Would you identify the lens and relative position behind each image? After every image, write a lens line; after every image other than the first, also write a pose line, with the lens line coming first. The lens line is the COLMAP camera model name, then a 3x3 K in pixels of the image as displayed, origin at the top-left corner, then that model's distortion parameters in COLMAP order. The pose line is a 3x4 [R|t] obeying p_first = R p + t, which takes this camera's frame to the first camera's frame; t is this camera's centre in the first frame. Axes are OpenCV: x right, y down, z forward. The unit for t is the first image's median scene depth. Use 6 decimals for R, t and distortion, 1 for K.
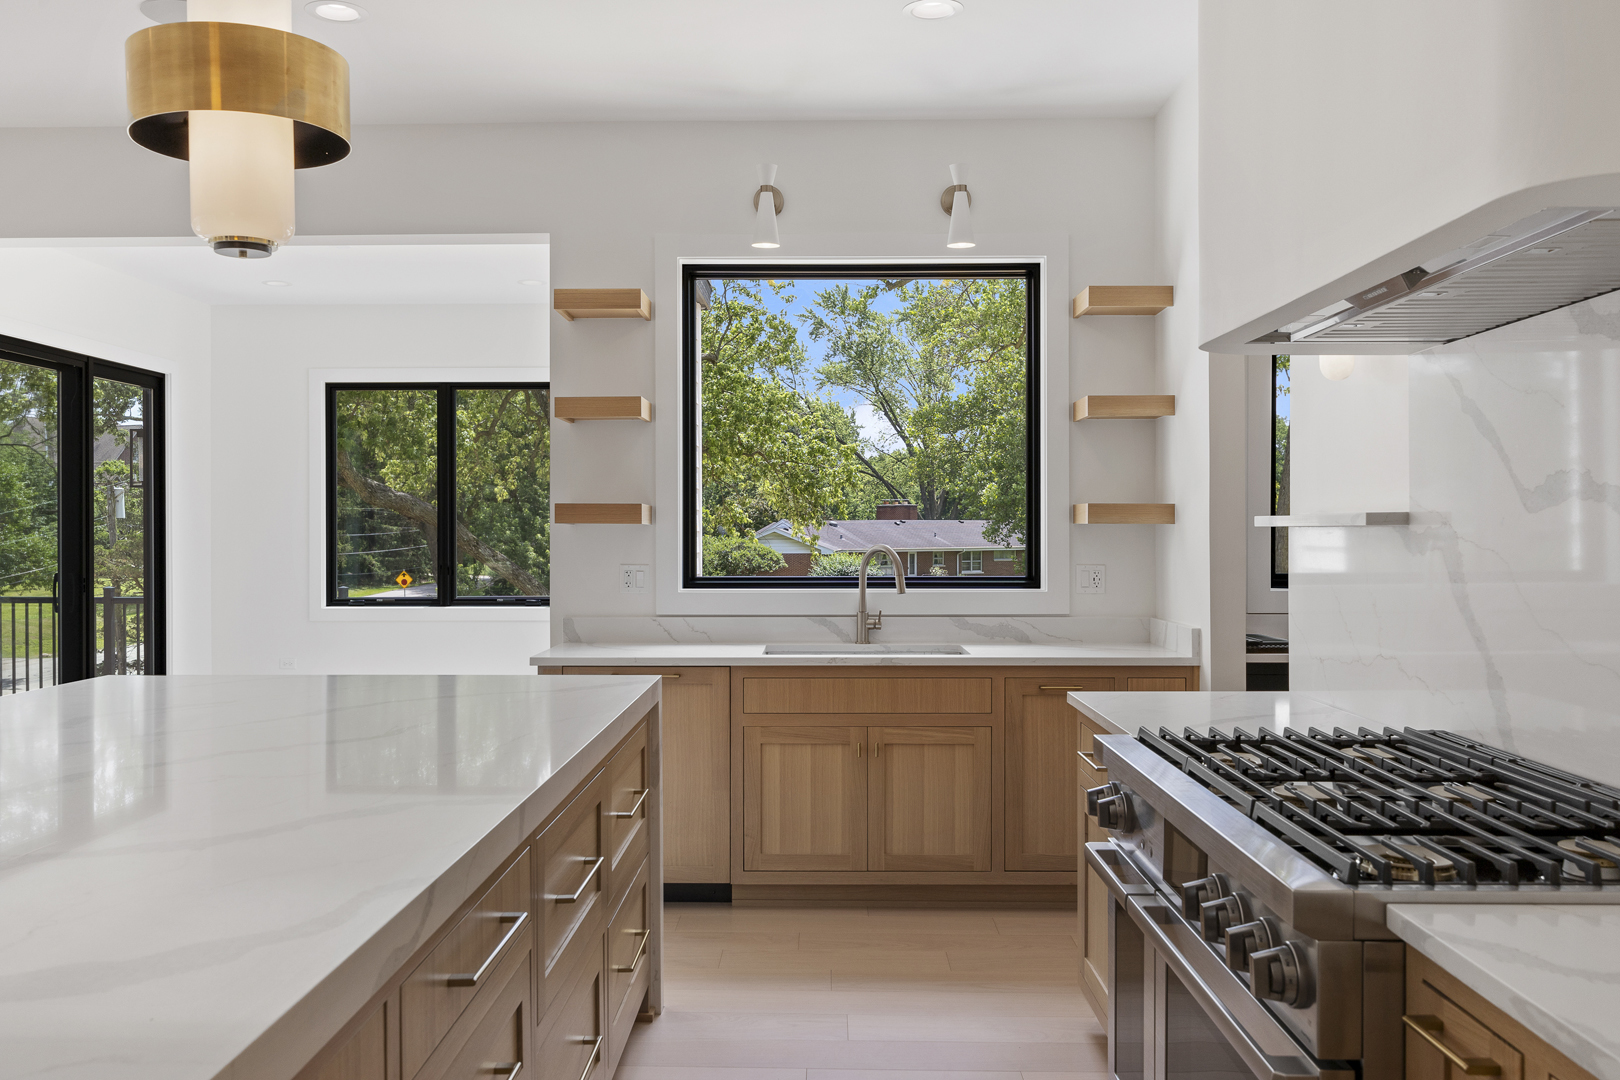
lens RADIAL K [[1392.4, 0, 841.5], [0, 1392.4, 508.2], [0, 0, 1]] dist [-0.022569, 0.003201]
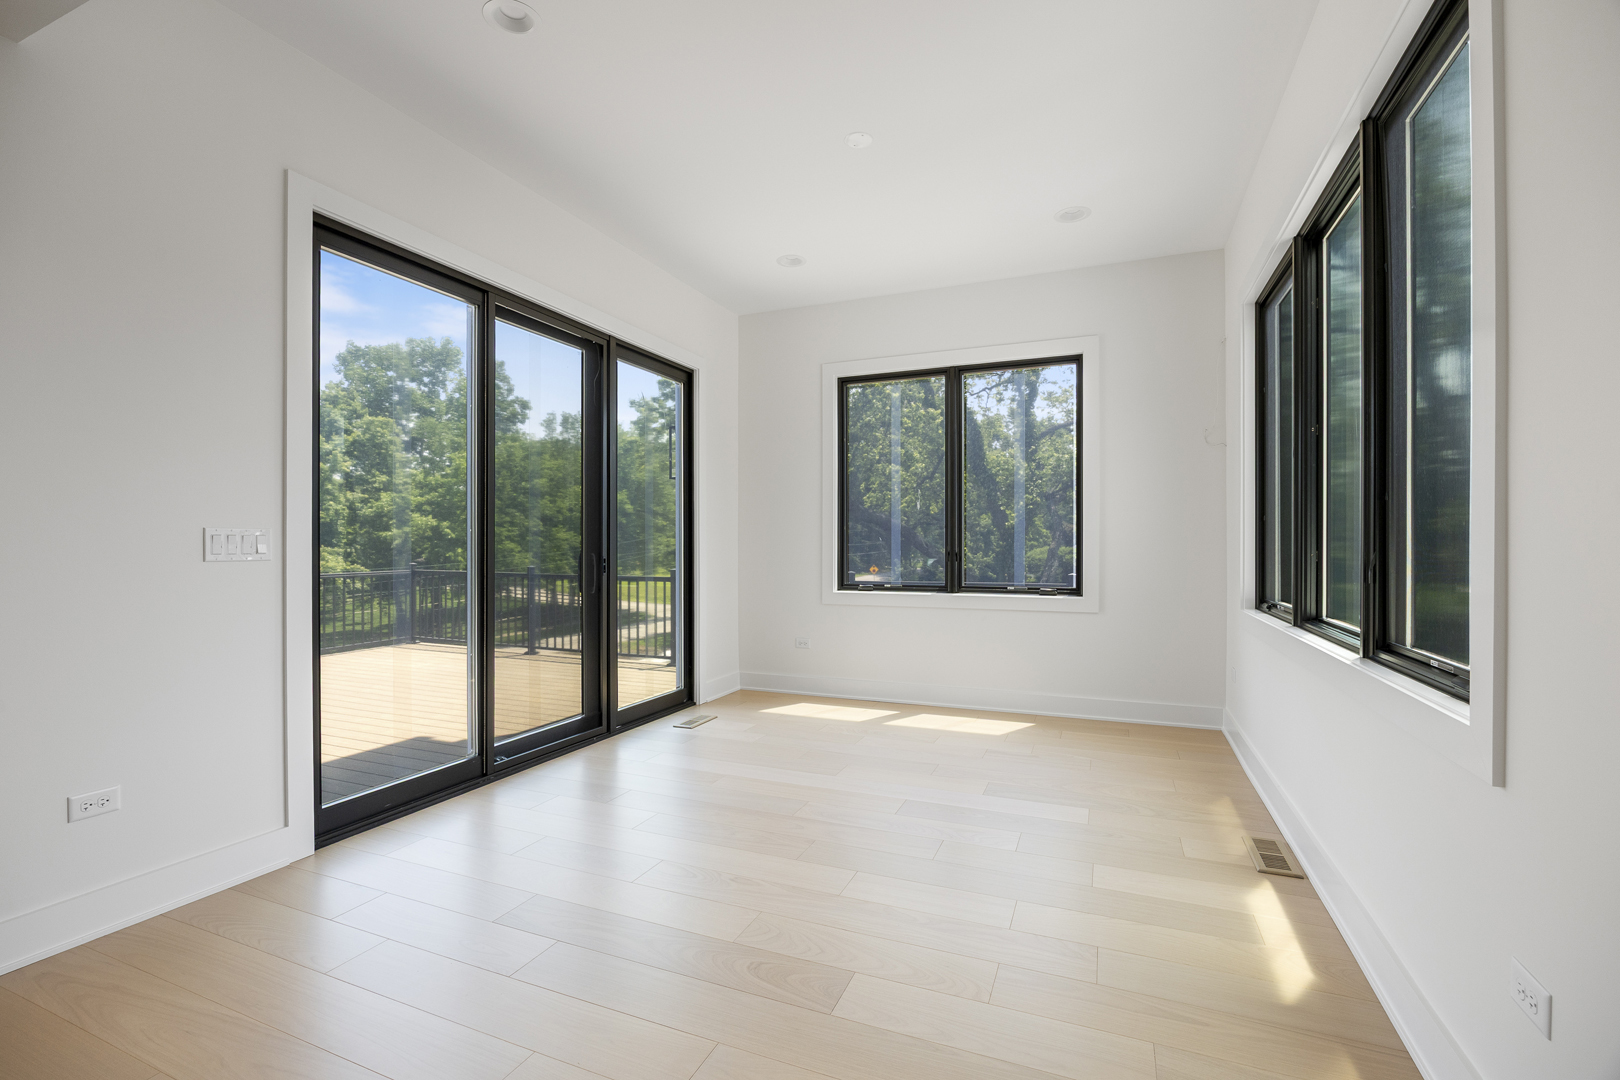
lens RADIAL K [[734.8, 0, 794.3], [0, 734.8, 548.4], [0, 0, 1]] dist [-0.030464, 0.001703]
pose [[0.917503, 0.001975, -0.397725, -0.358576], [0.006425, 0.999784, 0.019786, 0.054712], [0.397678, -0.020710, 0.917291, 0.944193]]
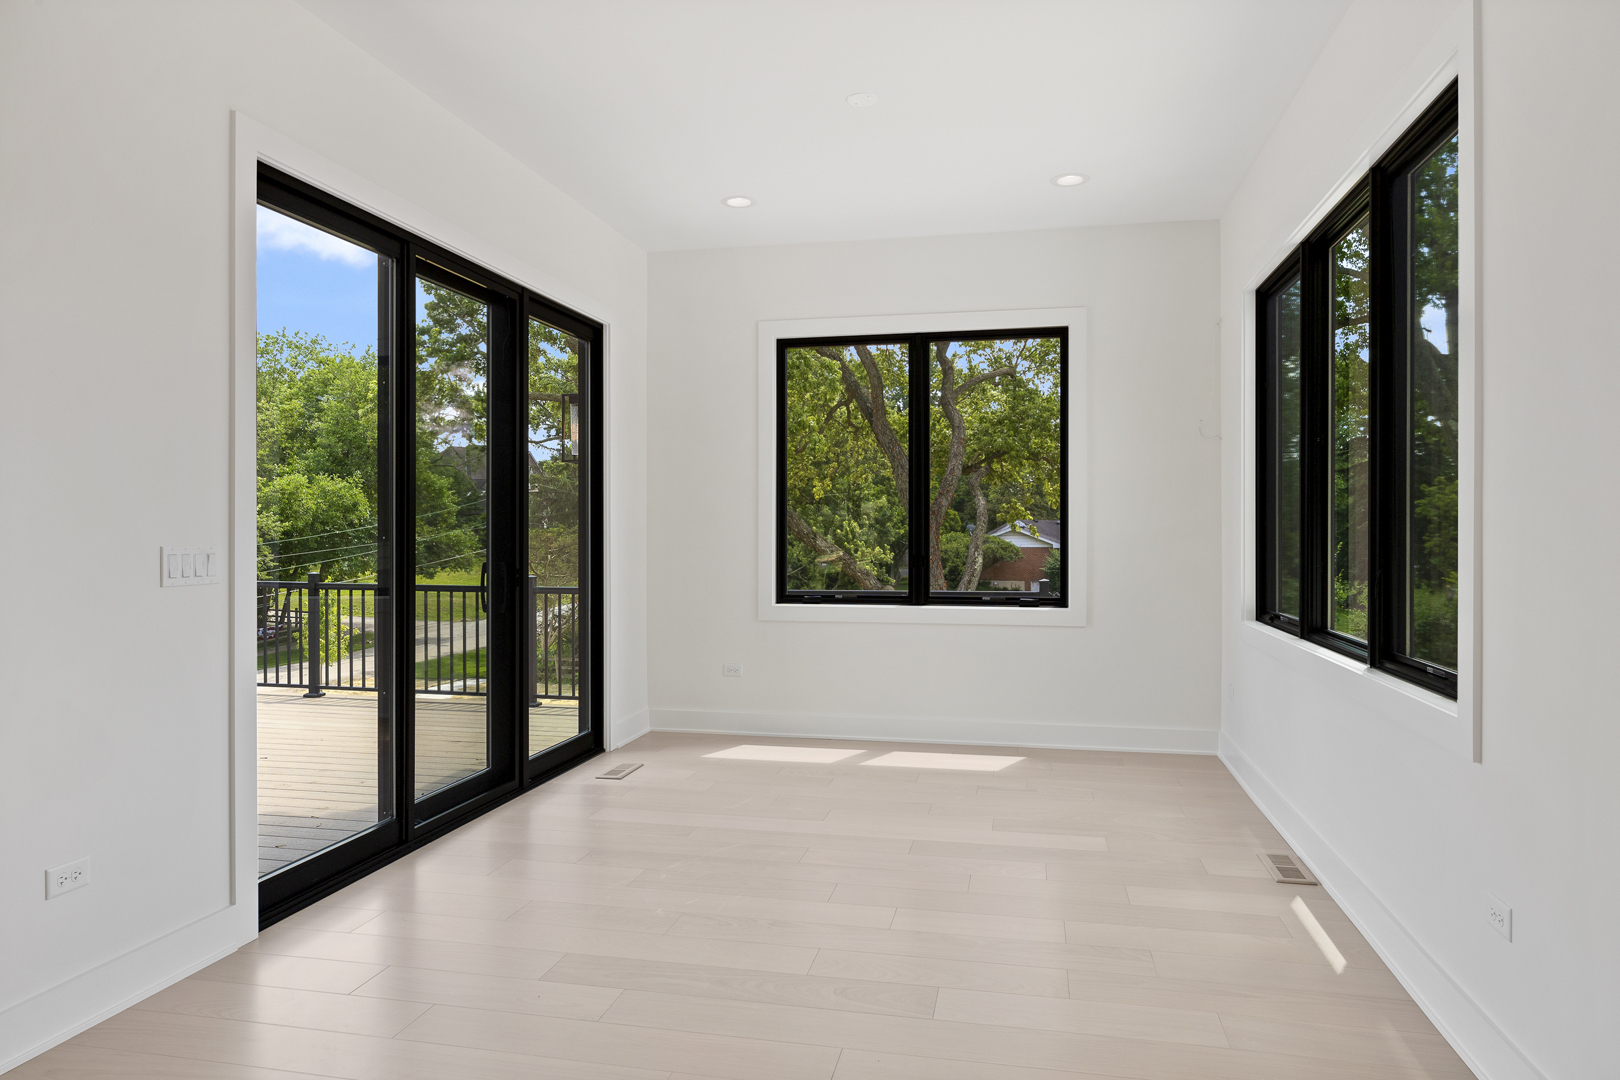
lens RADIAL K [[1062.2, 0, 814.1], [0, 1062.2, 528.2], [0, 0, 1]] dist [-0.035107, -0.001545]
pose [[0.979382, 0.001516, -0.202011, -0.433588], [0.001515, 0.999889, 0.014851, 0.030049], [0.202011, -0.014851, 0.979271, 0.736324]]
